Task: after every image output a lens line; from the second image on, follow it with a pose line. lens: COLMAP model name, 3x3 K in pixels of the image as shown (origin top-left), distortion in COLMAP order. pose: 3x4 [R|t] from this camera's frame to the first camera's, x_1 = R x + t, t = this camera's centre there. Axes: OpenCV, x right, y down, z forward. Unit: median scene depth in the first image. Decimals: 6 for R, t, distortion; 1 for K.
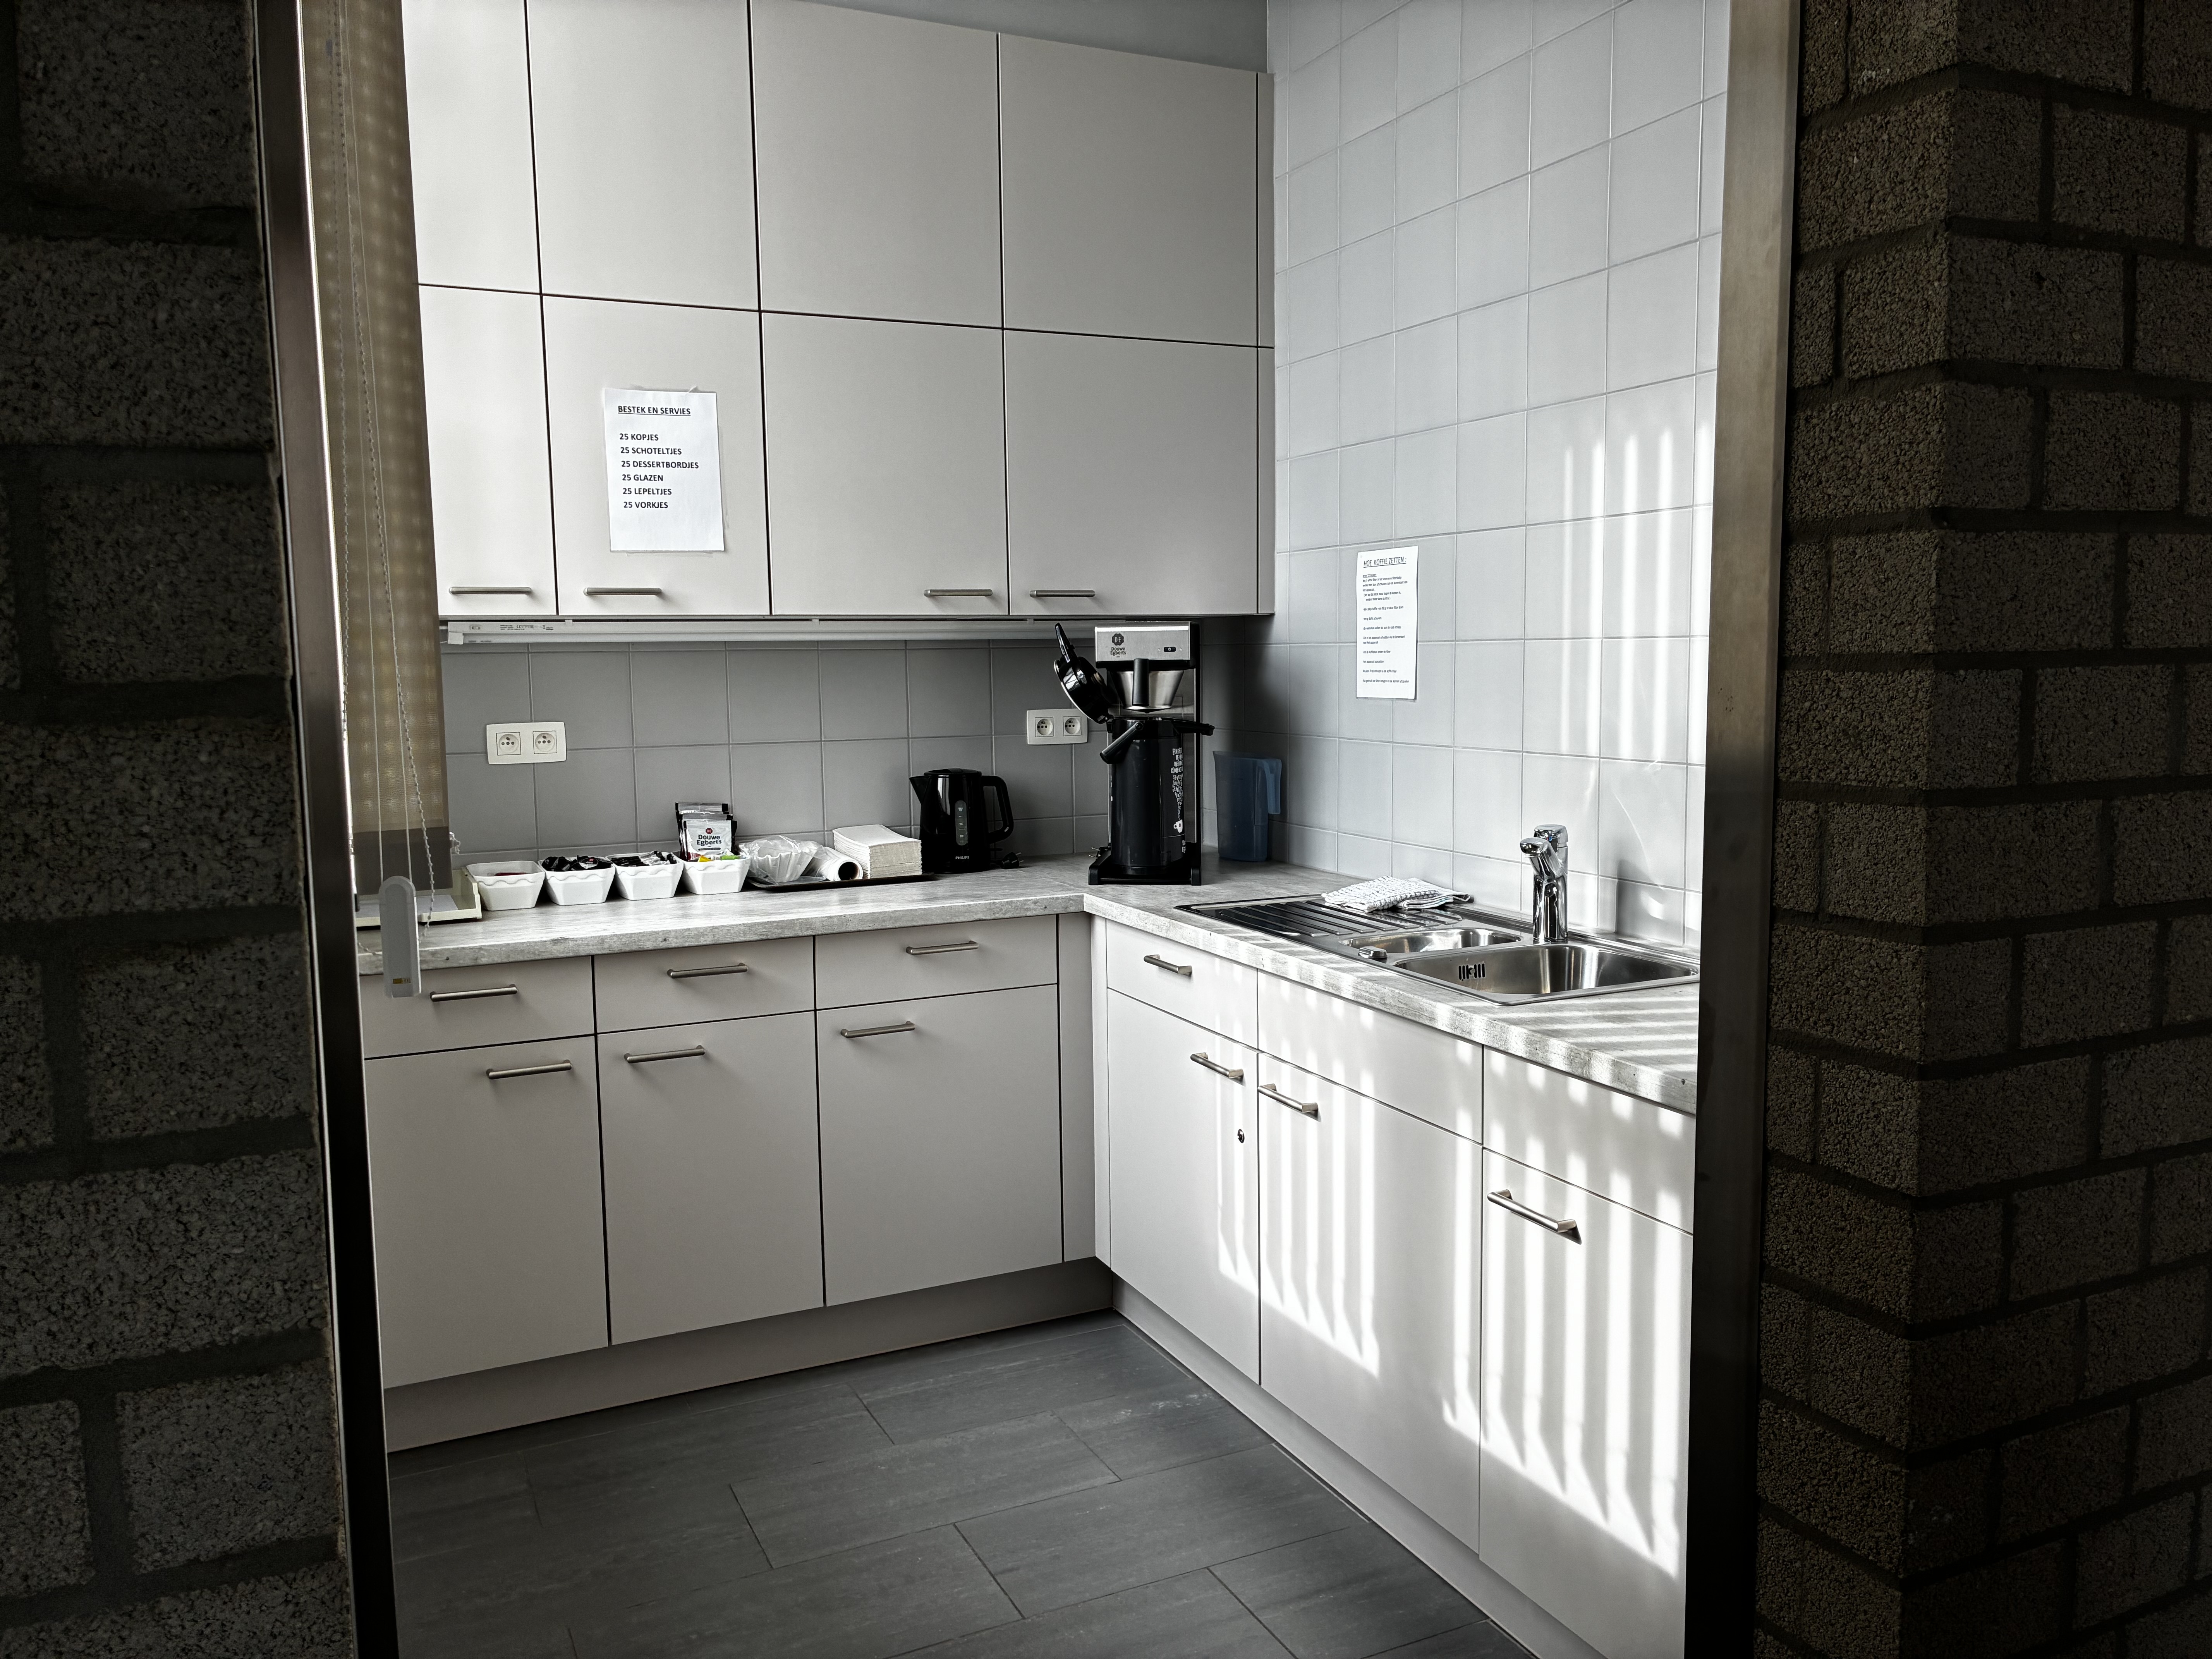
lens RADIAL K [[1681.4, 0, 1105.0], [0, 1681.4, 829.7], [0, 0, 1]] dist [0.003841, -0.009164]
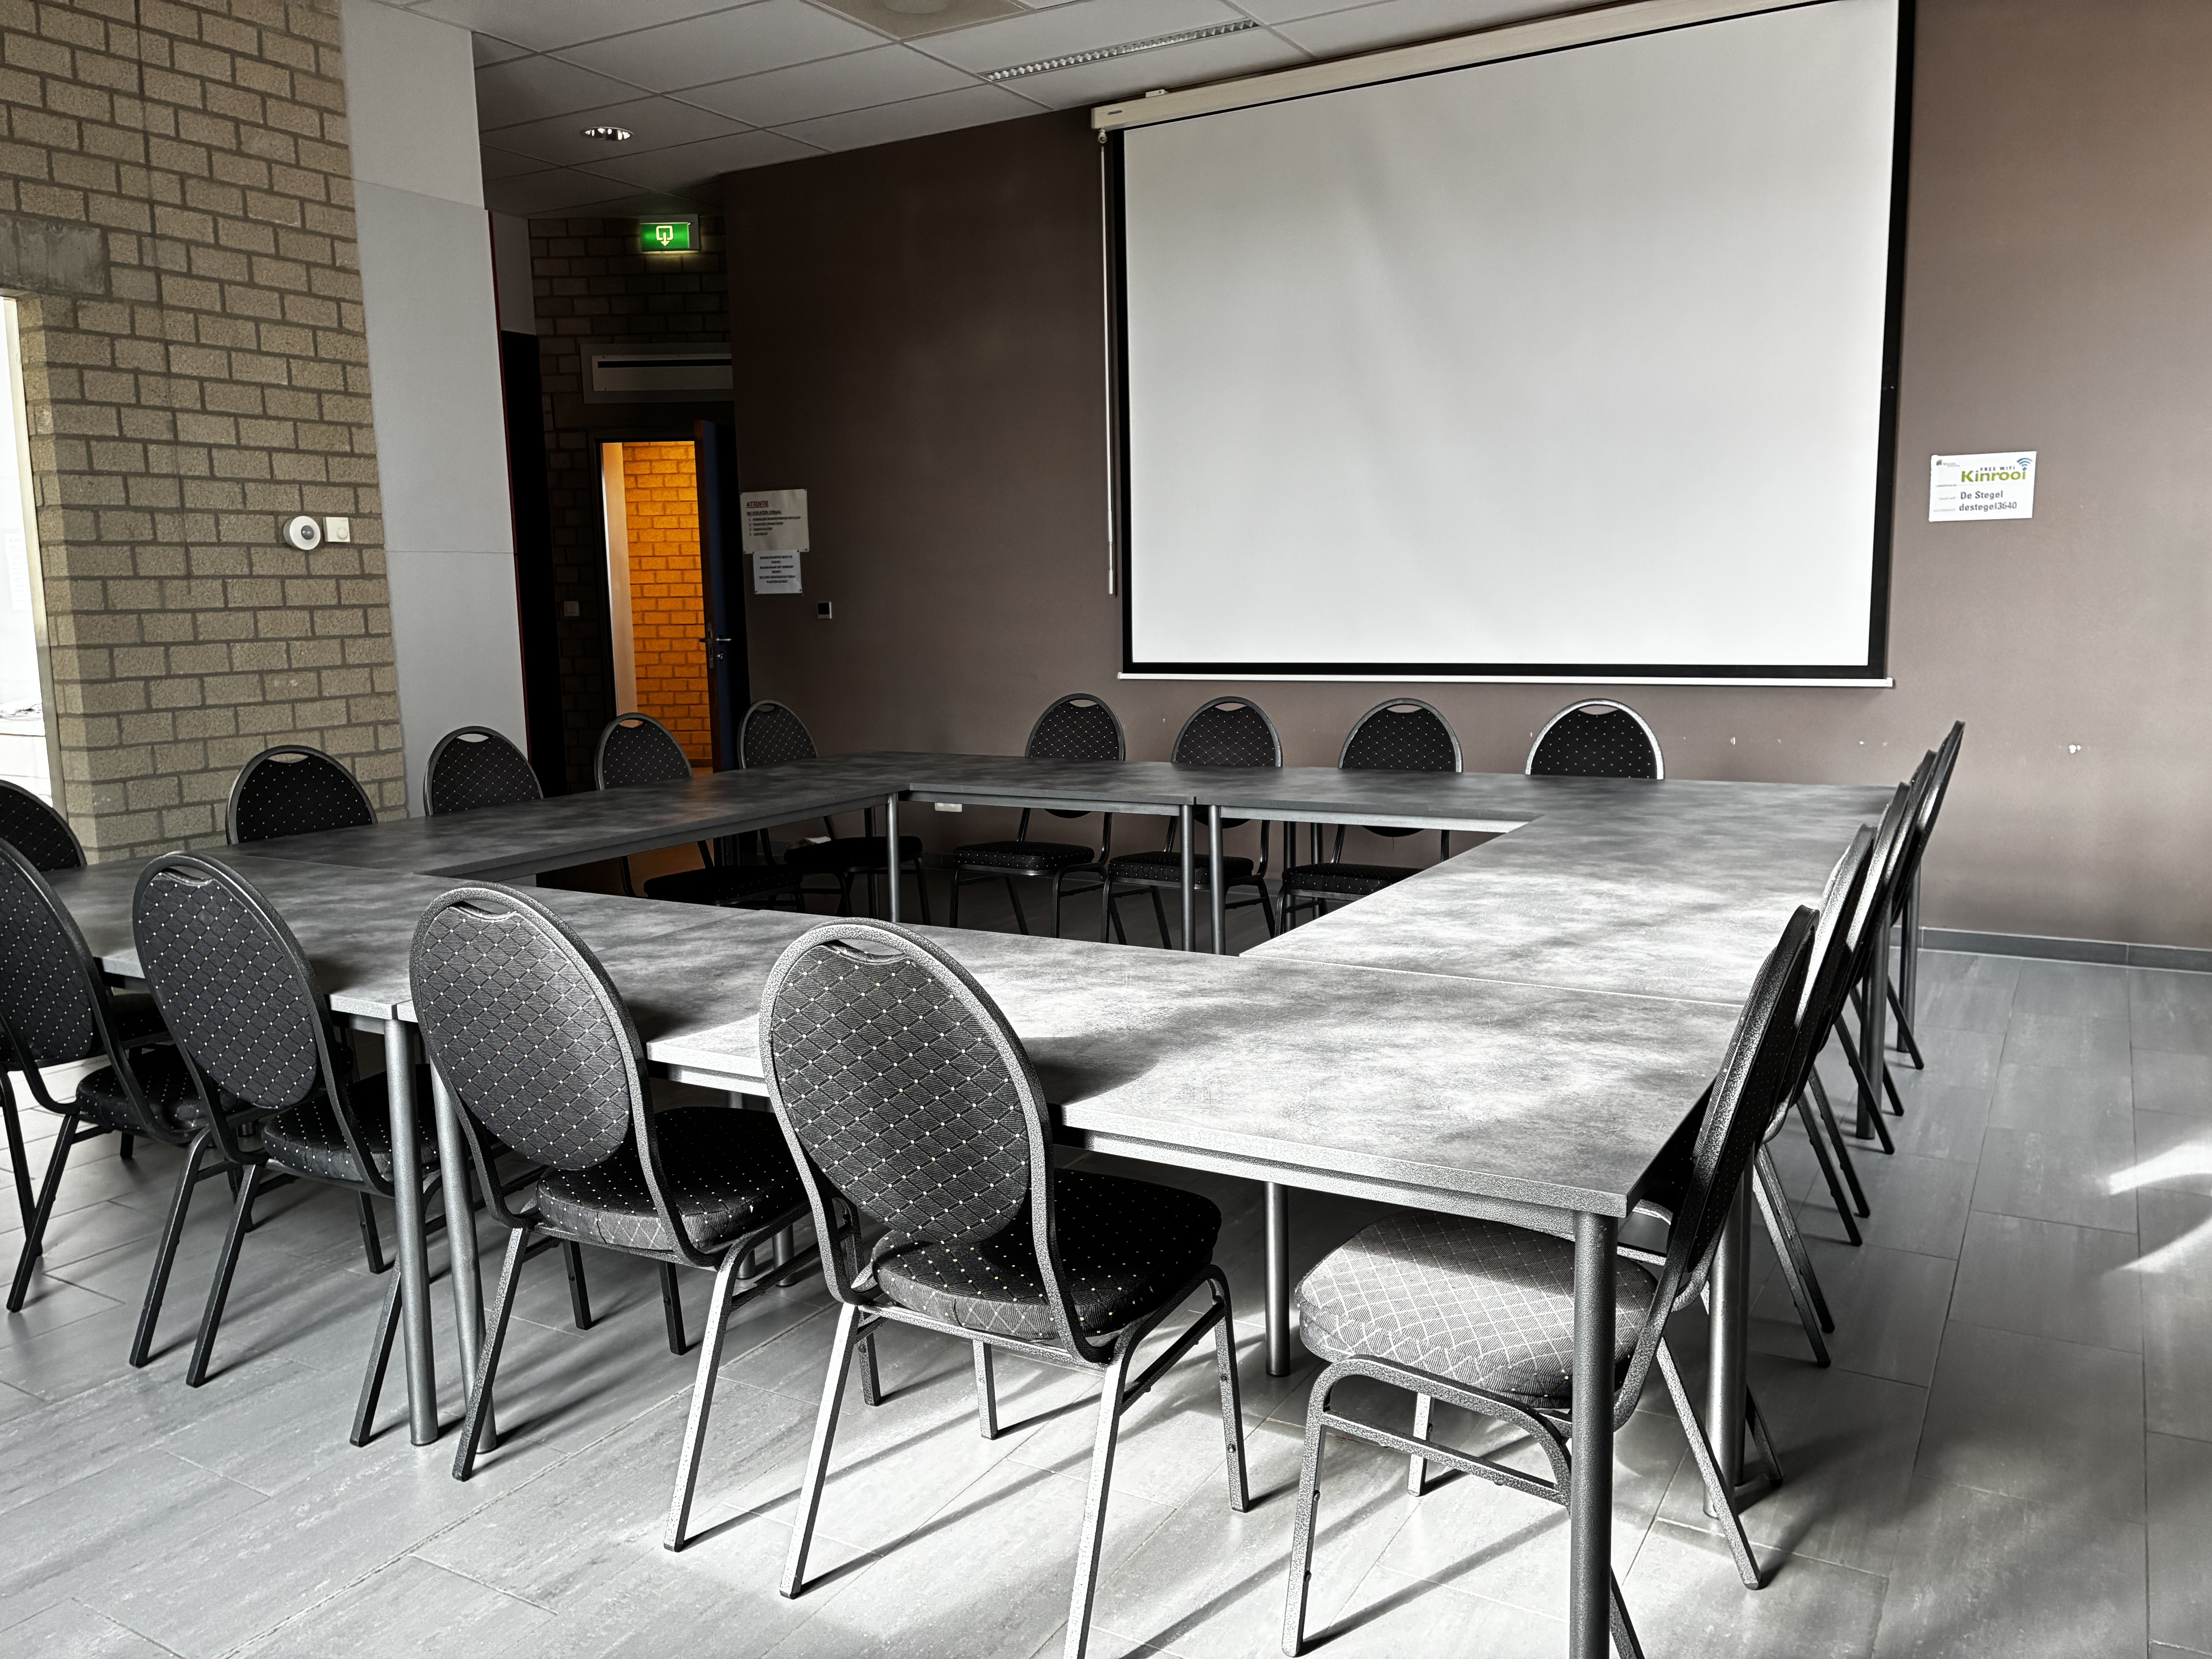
lens RADIAL K [[1681.4, 0, 1105.4], [0, 1681.4, 828.9], [0, 0, 1]] dist [0.003841, -0.009164]
pose [[0.828987, -0.083116, 0.553057, 0.259998], [0.067812, 0.996537, 0.048121, 0.453348], [-0.555142, -0.002388, 0.831752, -3.583074]]
